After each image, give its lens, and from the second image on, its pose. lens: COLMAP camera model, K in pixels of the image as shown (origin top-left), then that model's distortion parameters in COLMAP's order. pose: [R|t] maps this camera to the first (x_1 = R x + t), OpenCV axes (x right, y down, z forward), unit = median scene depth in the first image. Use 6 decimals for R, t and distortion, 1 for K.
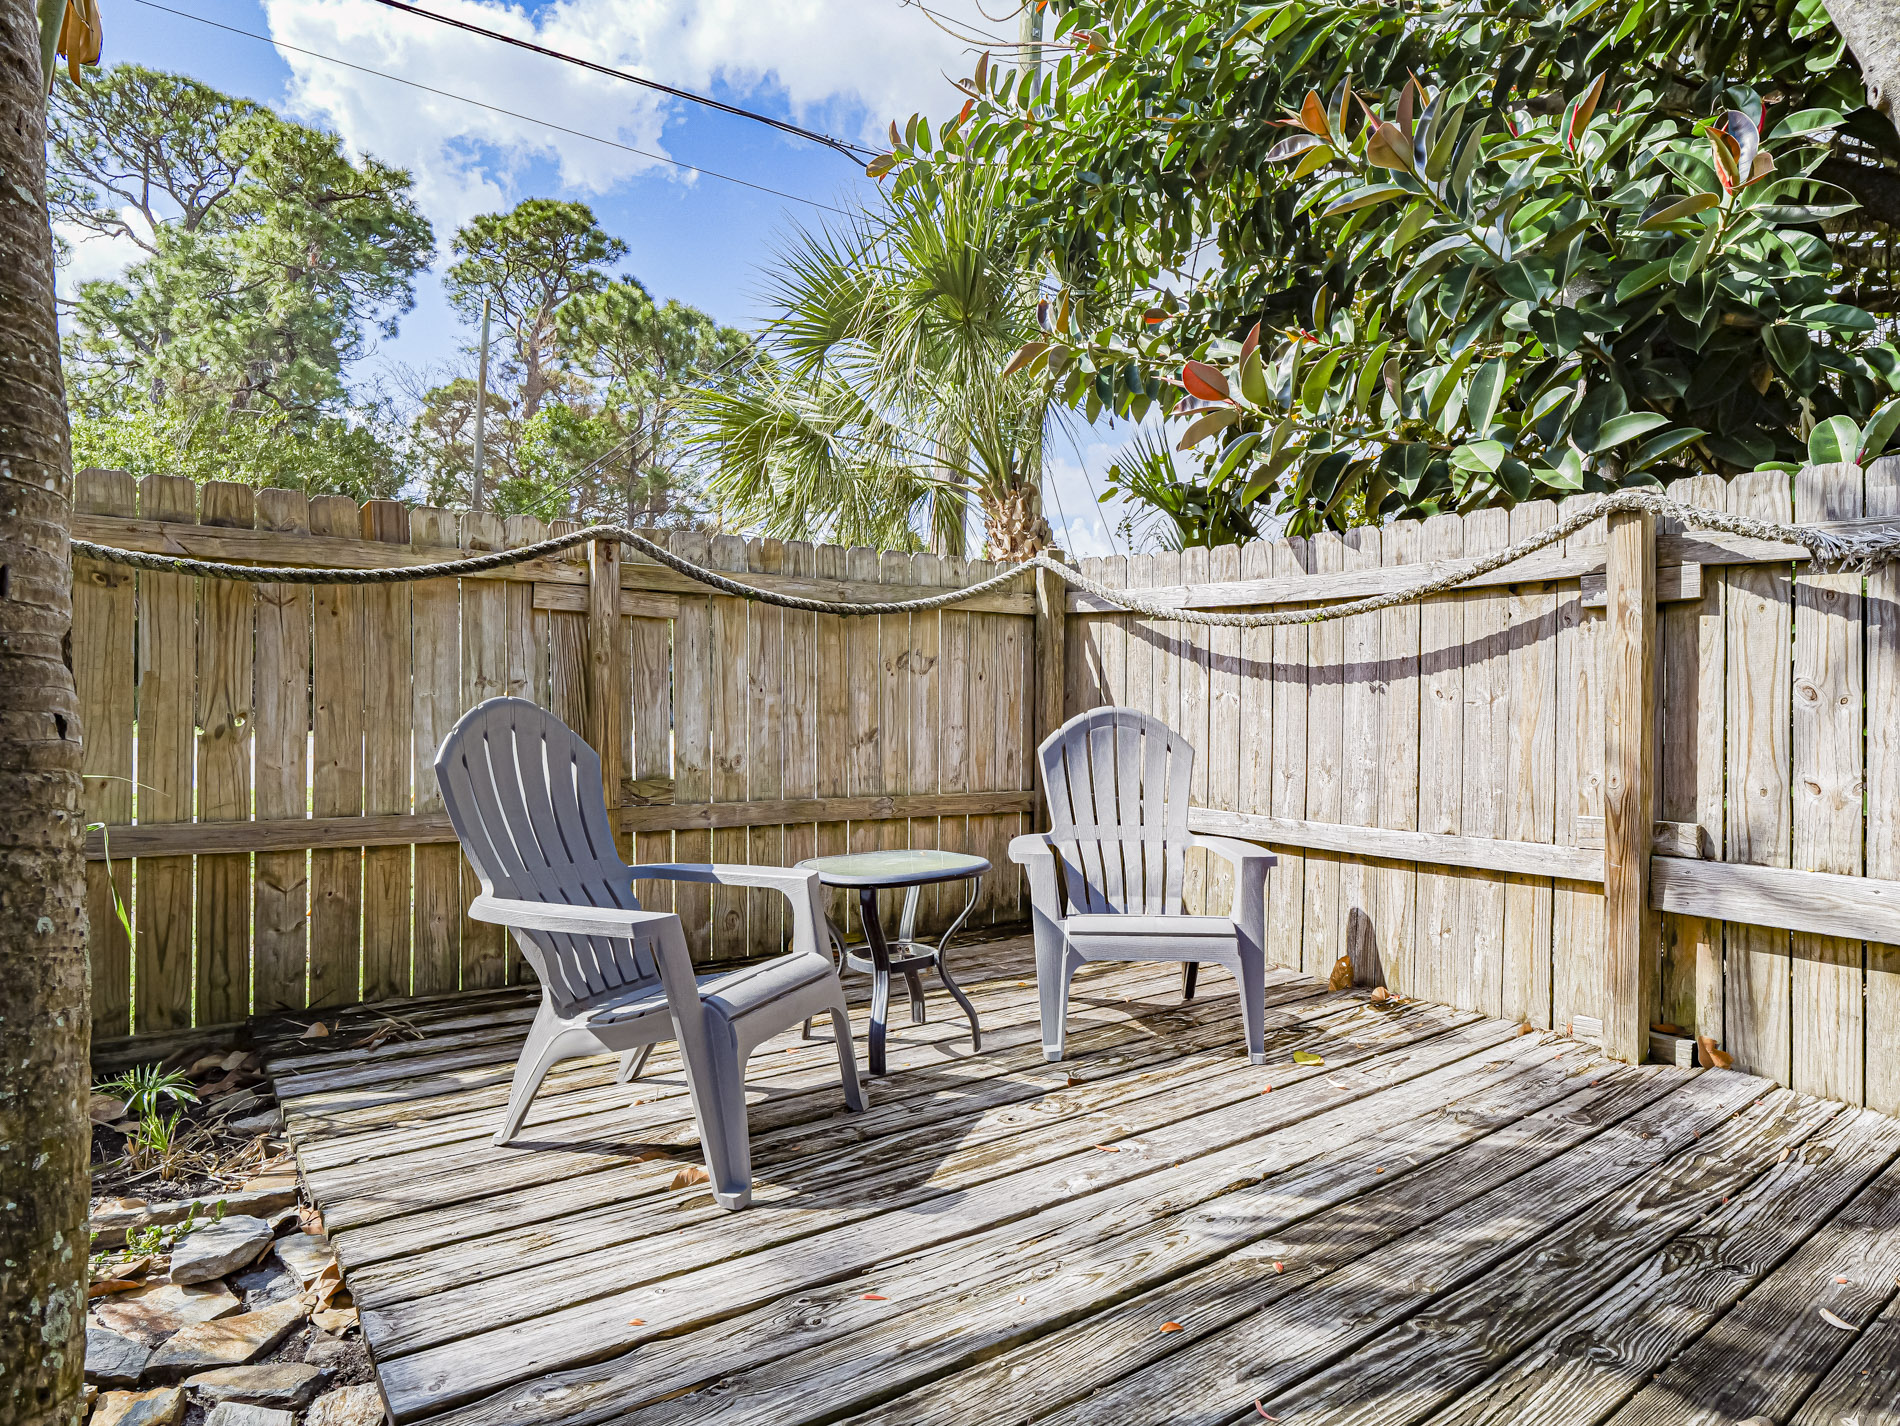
lens RADIAL K [[1099.9, 0, 946.9], [0, 1099.9, 705.4], [0, 0, 1]] dist [-0.004619, -0.001644]
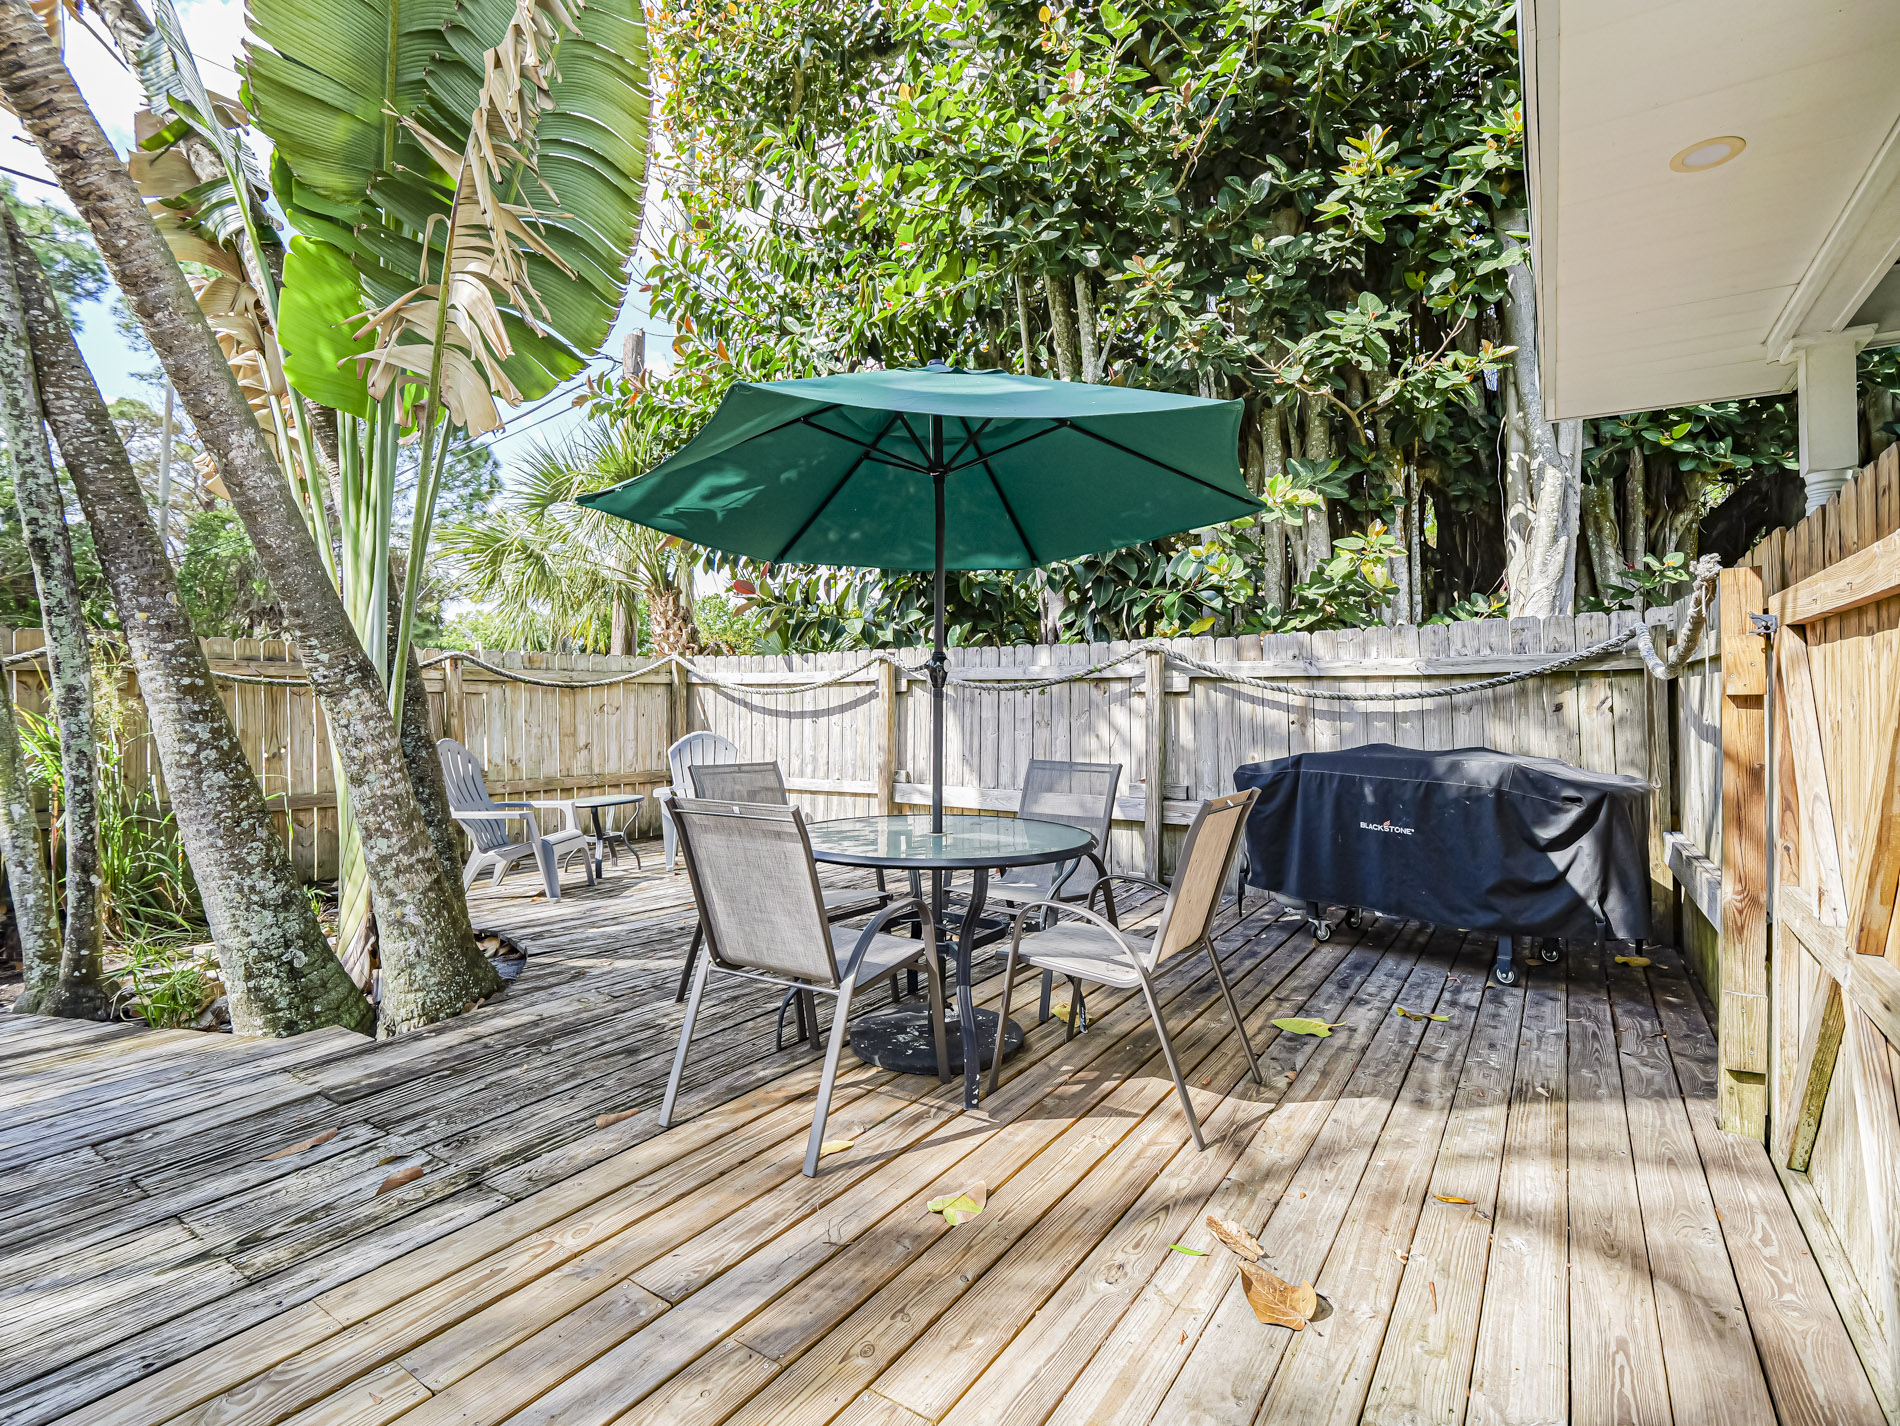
lens RADIAL K [[921.4, 0, 966.3], [0, 921.4, 681.4], [0, 0, 1]] dist [-0.019626, 0.001595]
pose [[0.937481, -0.006947, 0.347967, -0.000415], [0.014885, 0.999686, -0.020145, -0.052931], [-0.347718, 0.024065, 0.937290, -0.942768]]
